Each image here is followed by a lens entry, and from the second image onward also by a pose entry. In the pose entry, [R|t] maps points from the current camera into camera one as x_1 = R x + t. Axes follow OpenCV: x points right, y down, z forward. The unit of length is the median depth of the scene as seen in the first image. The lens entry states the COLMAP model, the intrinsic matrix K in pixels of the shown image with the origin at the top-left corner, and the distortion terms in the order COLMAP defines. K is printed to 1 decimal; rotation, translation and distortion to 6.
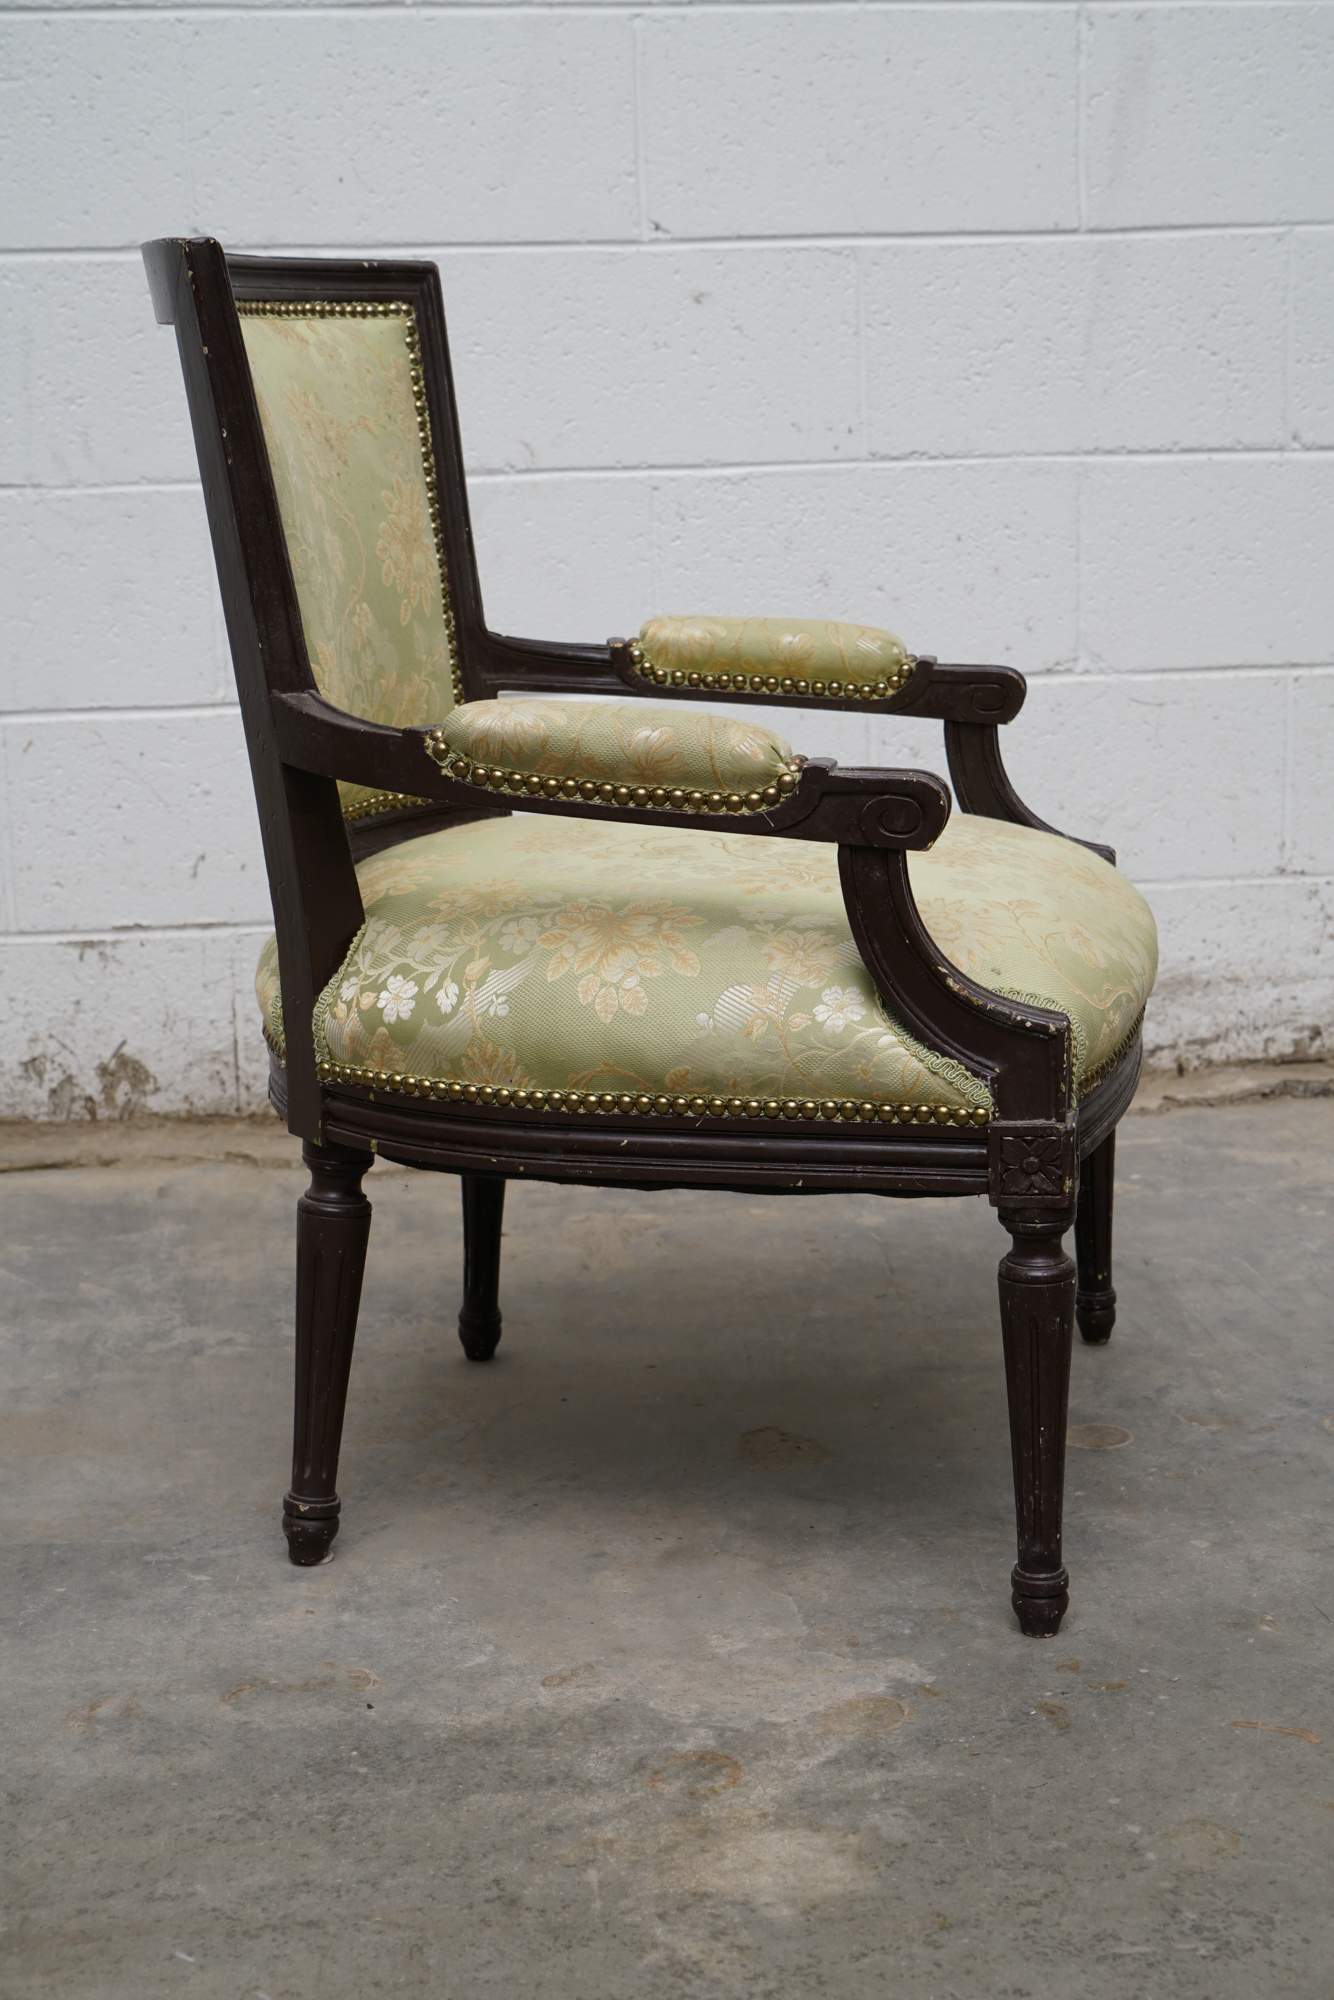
lens RADIAL K [[3221.1, 0, 791.8], [0, 3221.1, 1145.3], [0, 0, 1]] dist [-0.016603, 0.068859]
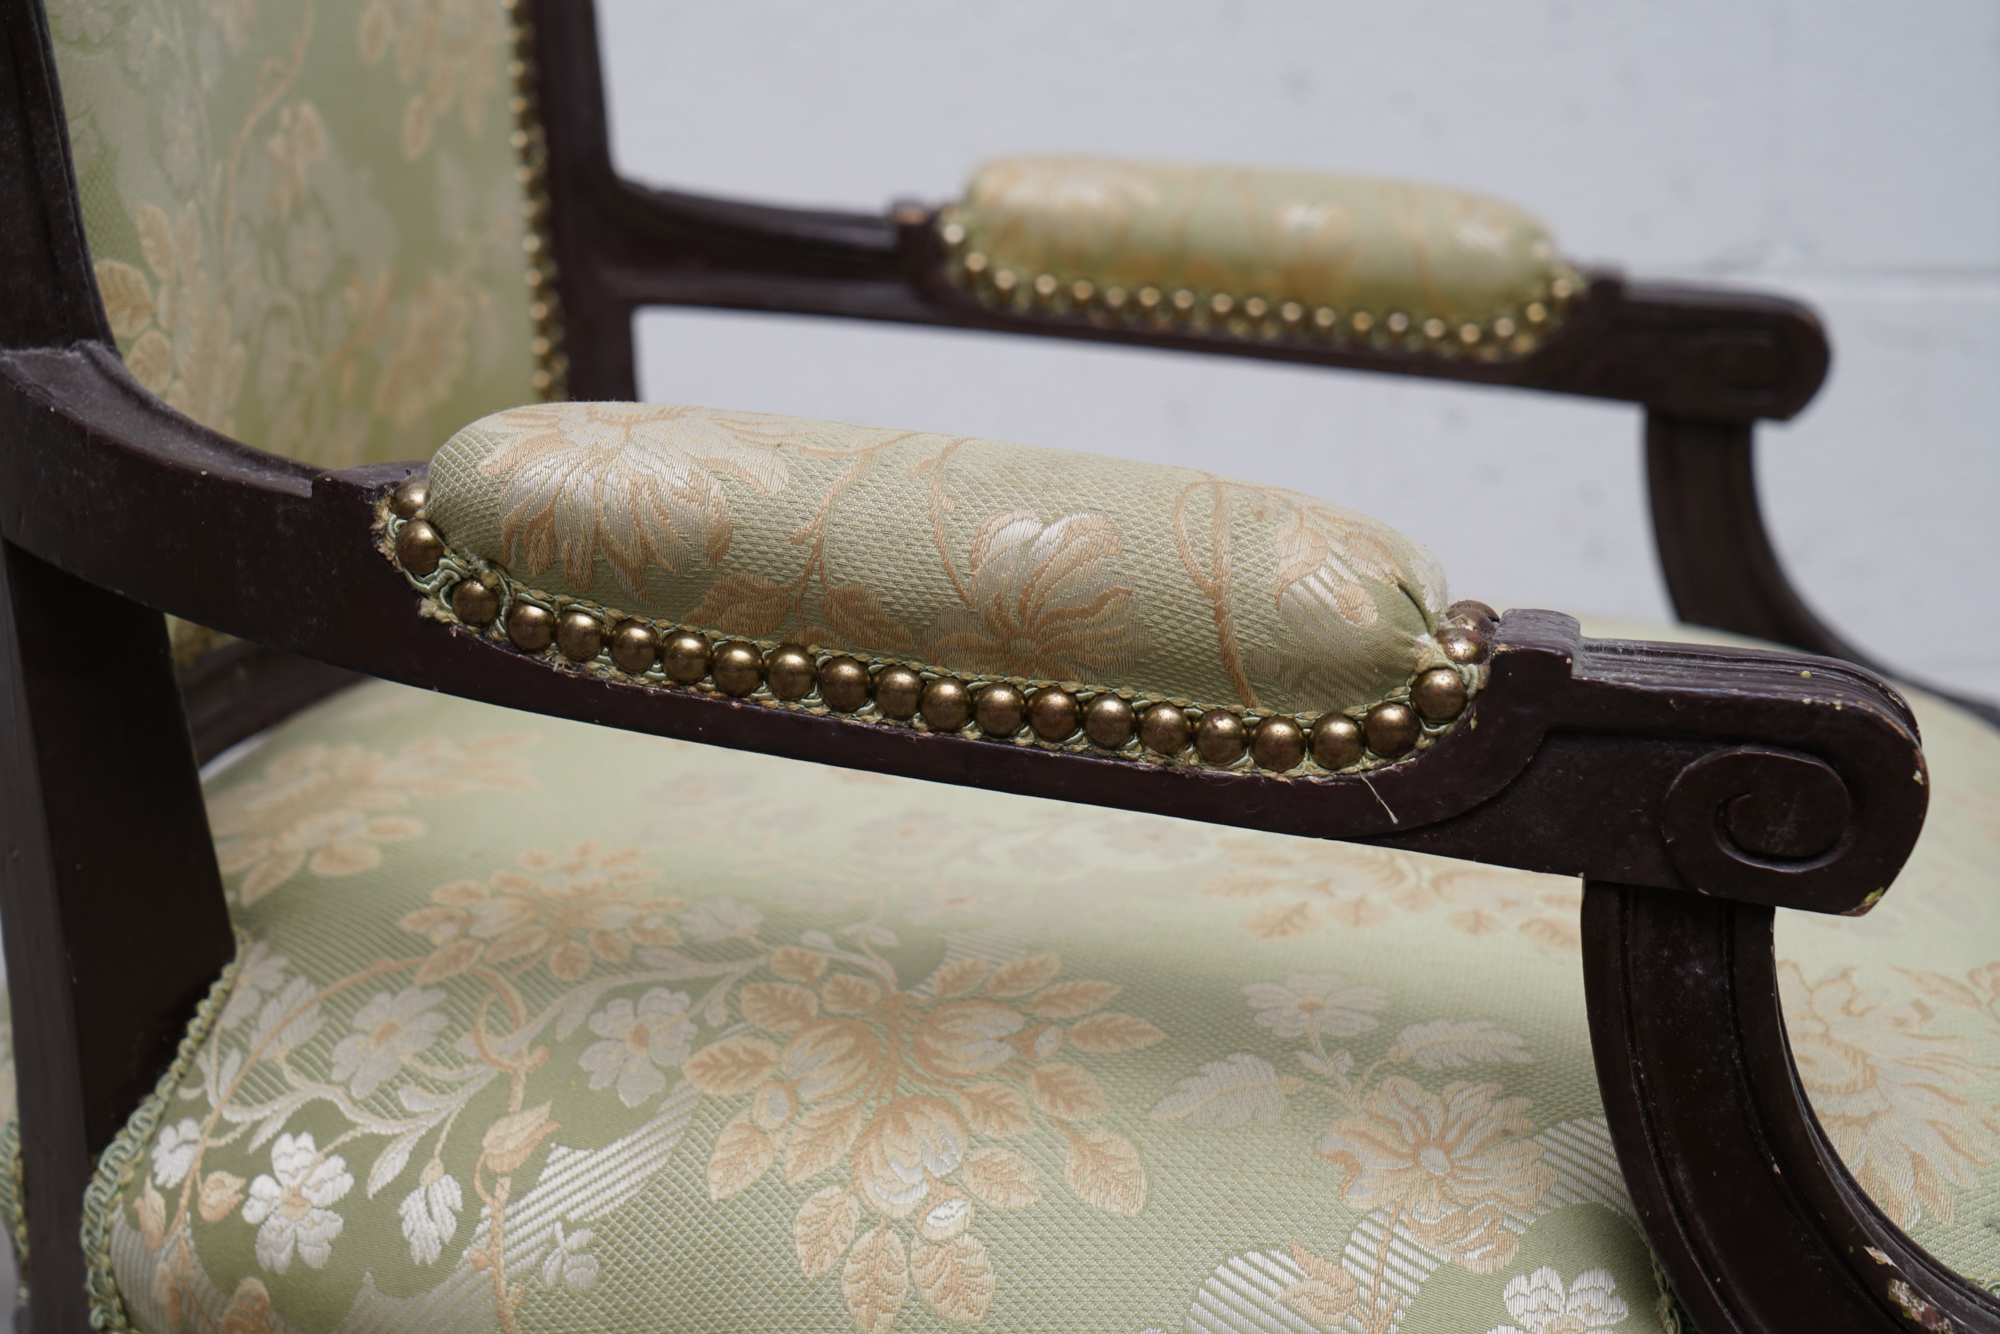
lens RADIAL K [[2691.4, 0, 961.3], [0, 2691.4, 573.0], [0, 0, 1]] dist [0.027029, -0.019375]
pose [[0.999443, 0.033098, -0.004177, -0.048743], [-0.033060, 0.999414, 0.008902, -0.121710], [0.004470, -0.008759, 0.999952, 0.697319]]
